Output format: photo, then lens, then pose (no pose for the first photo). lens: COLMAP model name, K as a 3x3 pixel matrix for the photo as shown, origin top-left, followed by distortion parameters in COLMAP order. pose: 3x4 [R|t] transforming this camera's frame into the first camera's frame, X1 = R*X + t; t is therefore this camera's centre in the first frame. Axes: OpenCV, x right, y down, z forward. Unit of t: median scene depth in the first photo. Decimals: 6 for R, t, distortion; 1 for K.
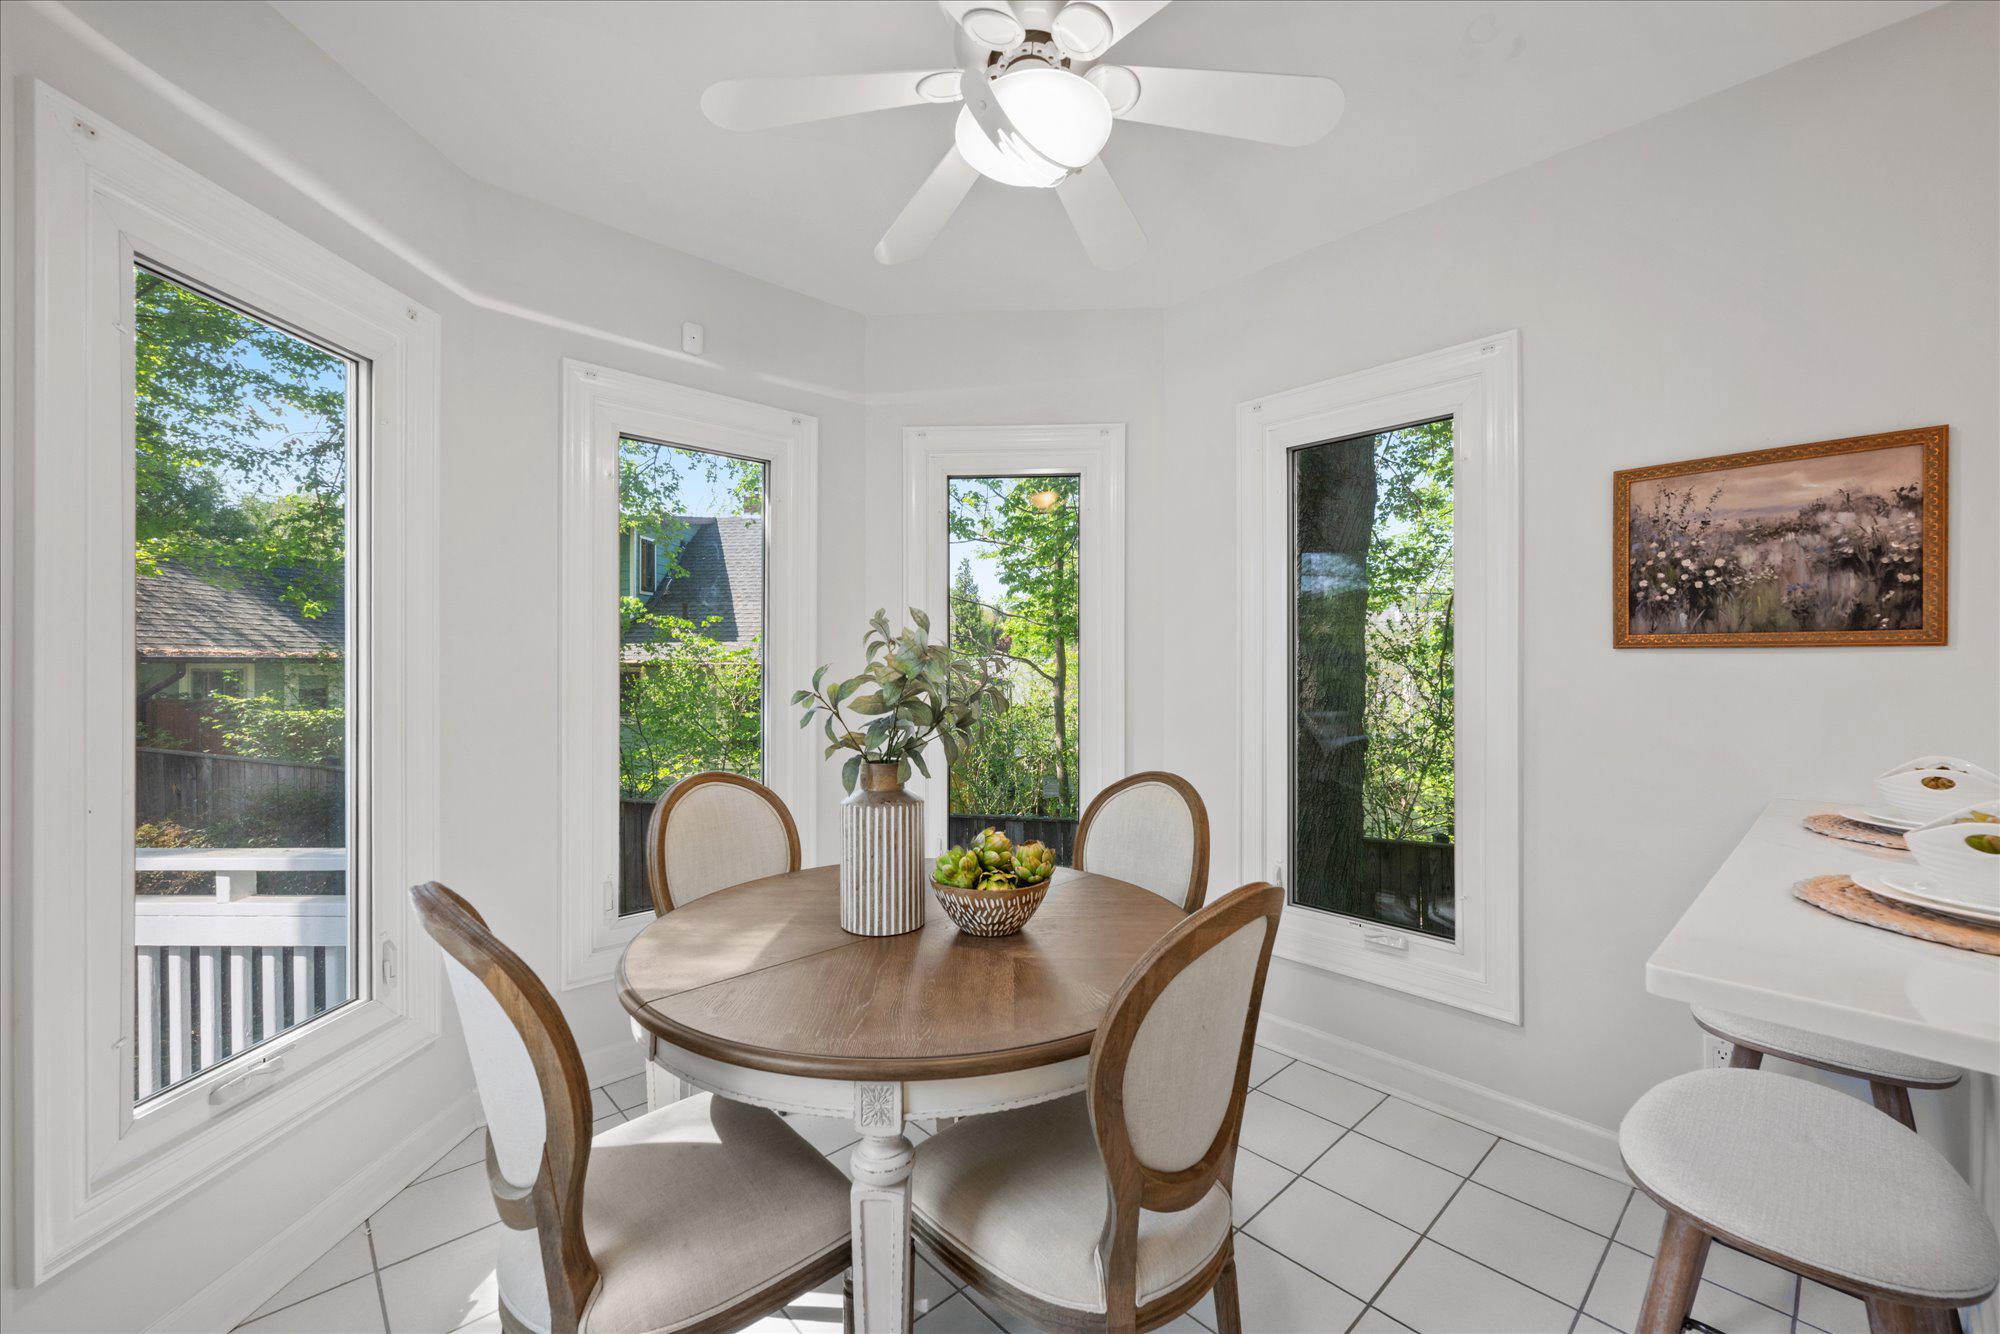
lens RADIAL K [[792.5, 0, 996.5], [0, 792.5, 666.3], [0, 0, 1]] dist [-0.001979, 0.000123]
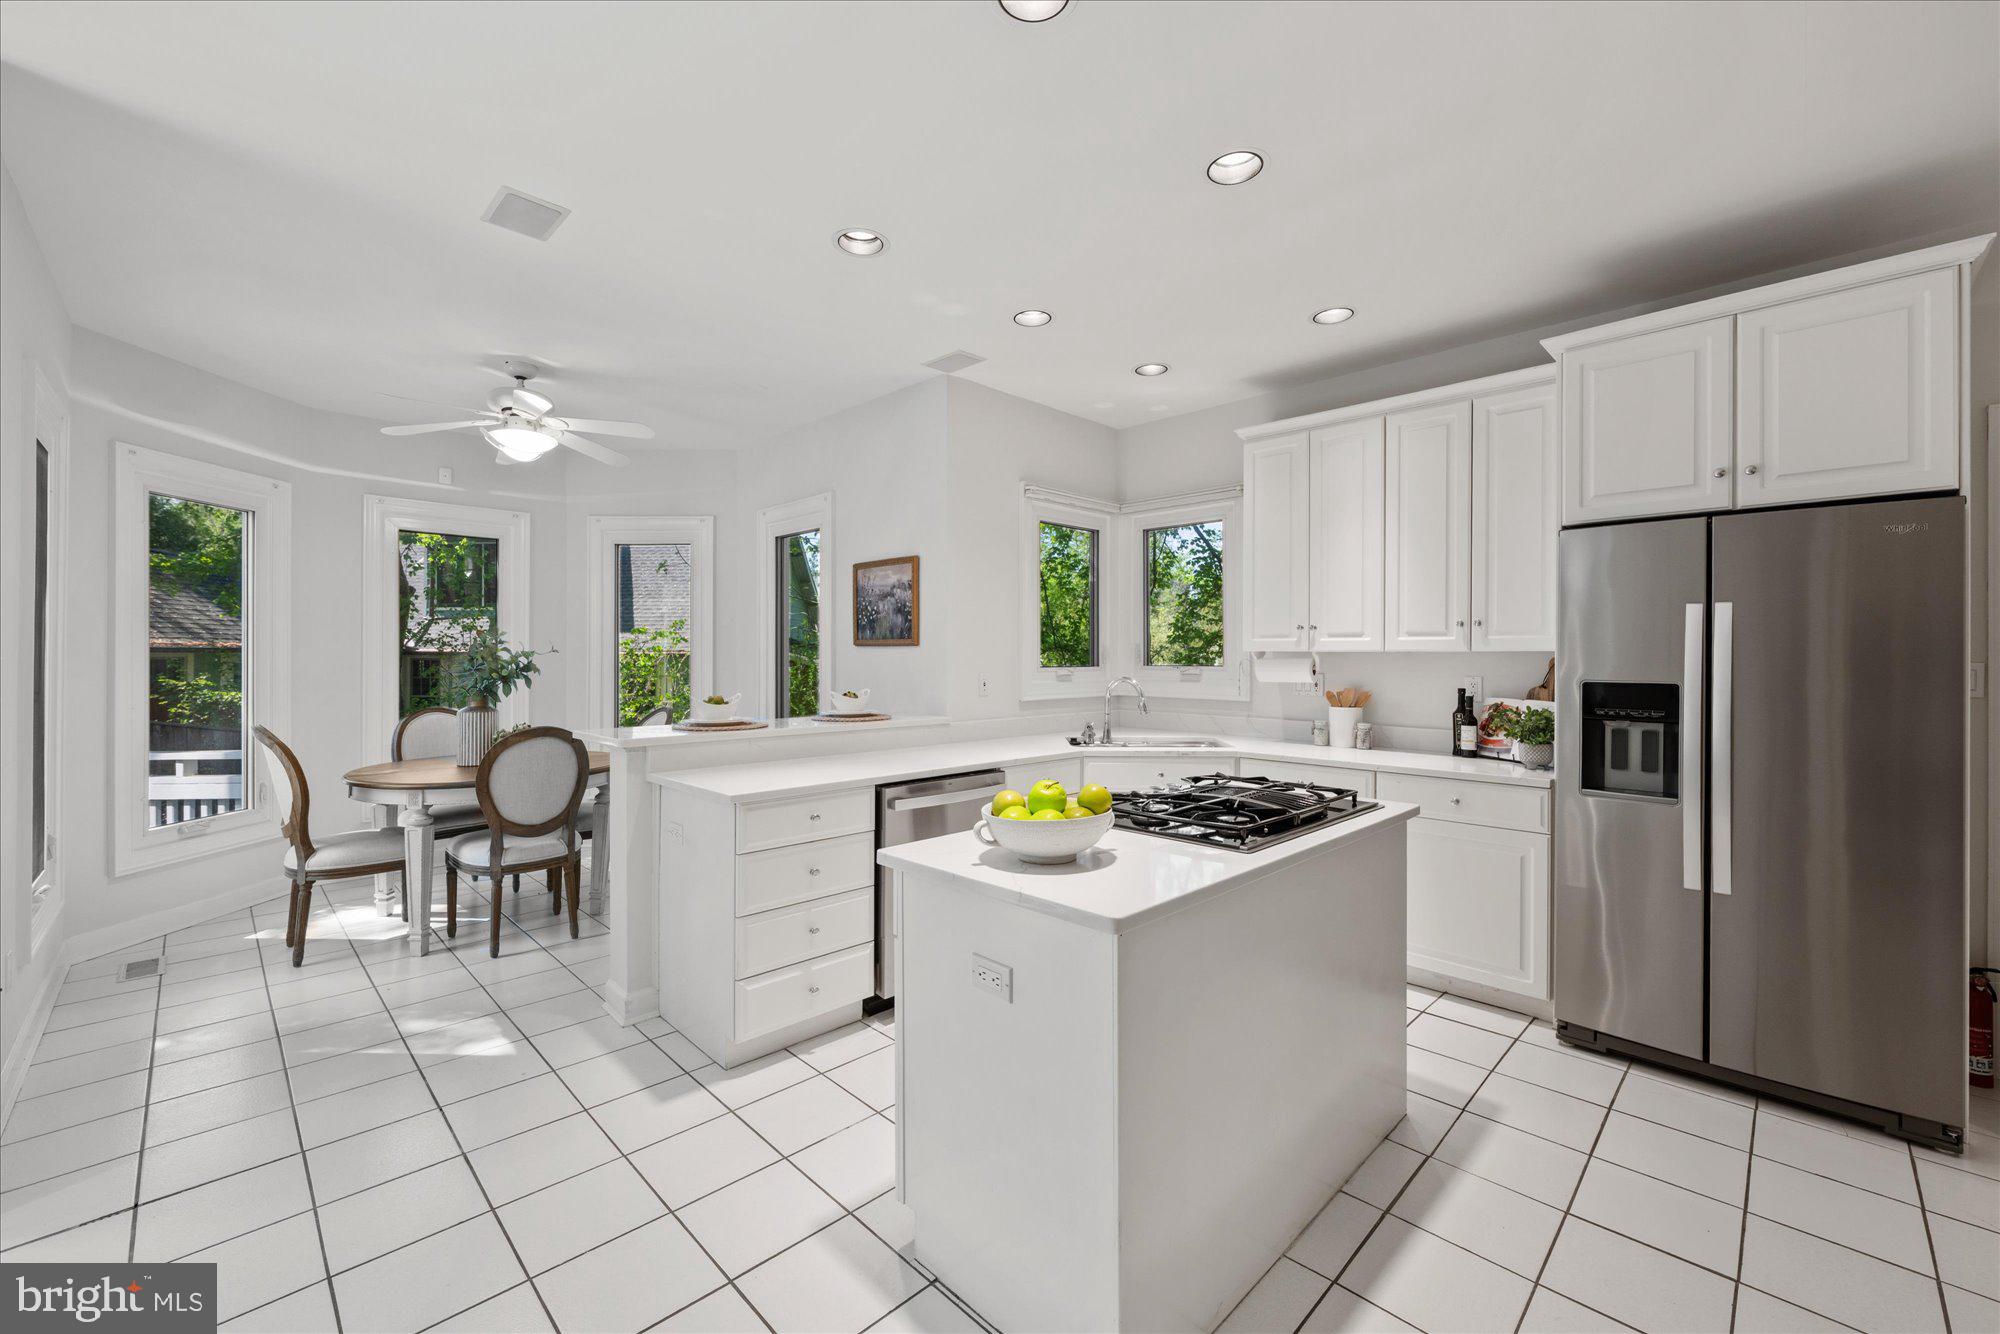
lens RADIAL K [[801.6, 0, 1008.9], [0, 801.6, 658.4], [0, 0, 1]] dist [-0.001849, -0.000041]
pose [[0.999104, 0.001456, 0.042286, 1.210242], [-0.001511, 0.999998, 0.001258, 0.008139], [-0.042284, -0.001321, 0.999105, -1.304212]]
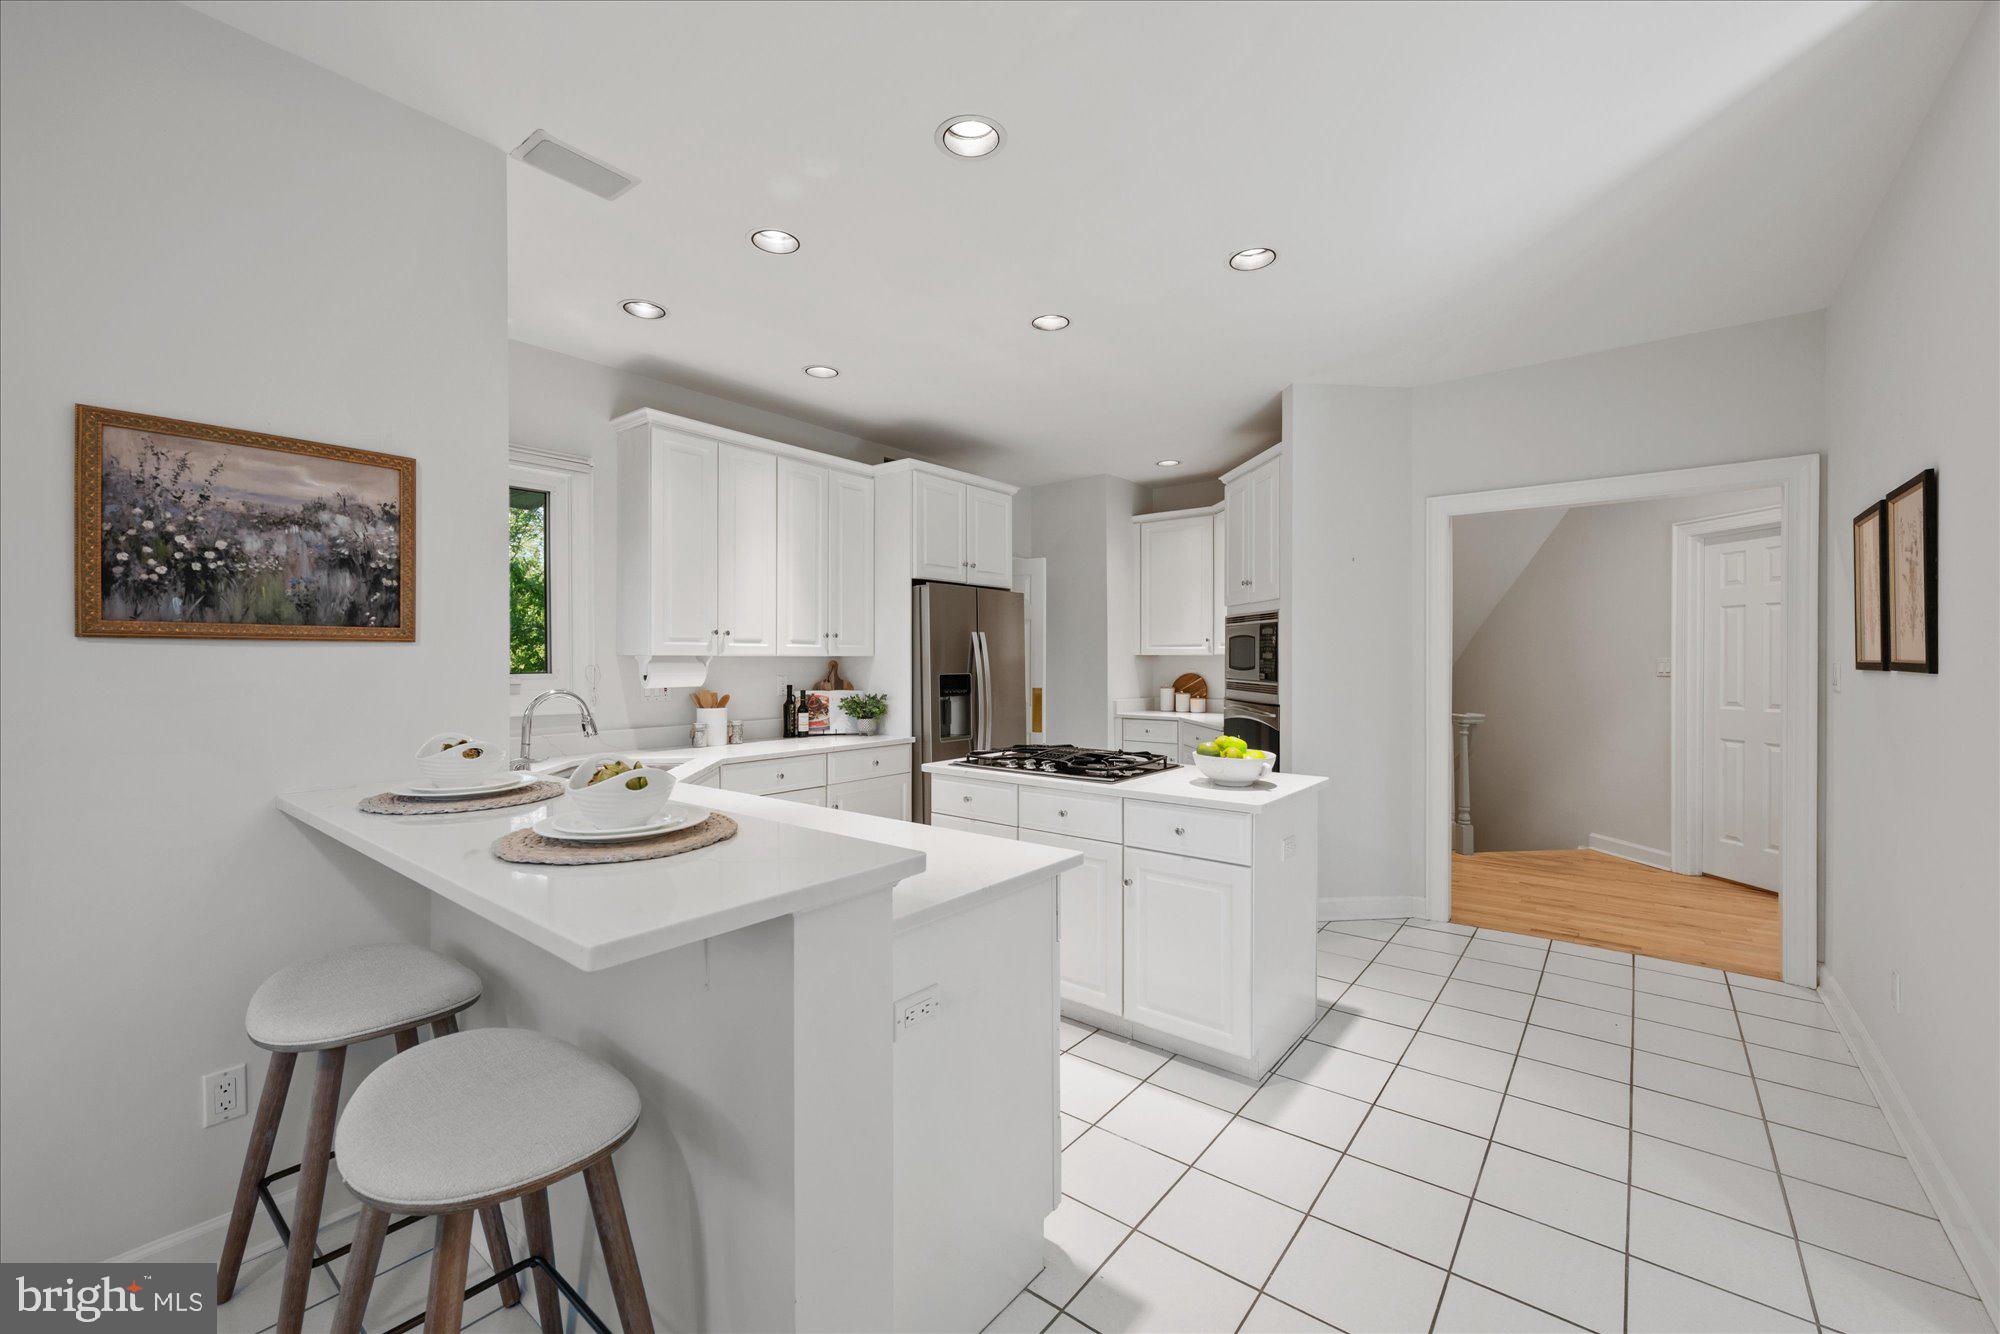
lens RADIAL K [[801.6, 0, 1008.9], [0, 801.6, 658.4], [0, 0, 1]] dist [-0.001849, -0.000041]
pose [[-0.153794, 0.001148, 0.988102, -0.125497], [0.004429, 0.999990, -0.000473, 0.002761], [-0.988093, 0.004303, -0.153798, 0.257165]]
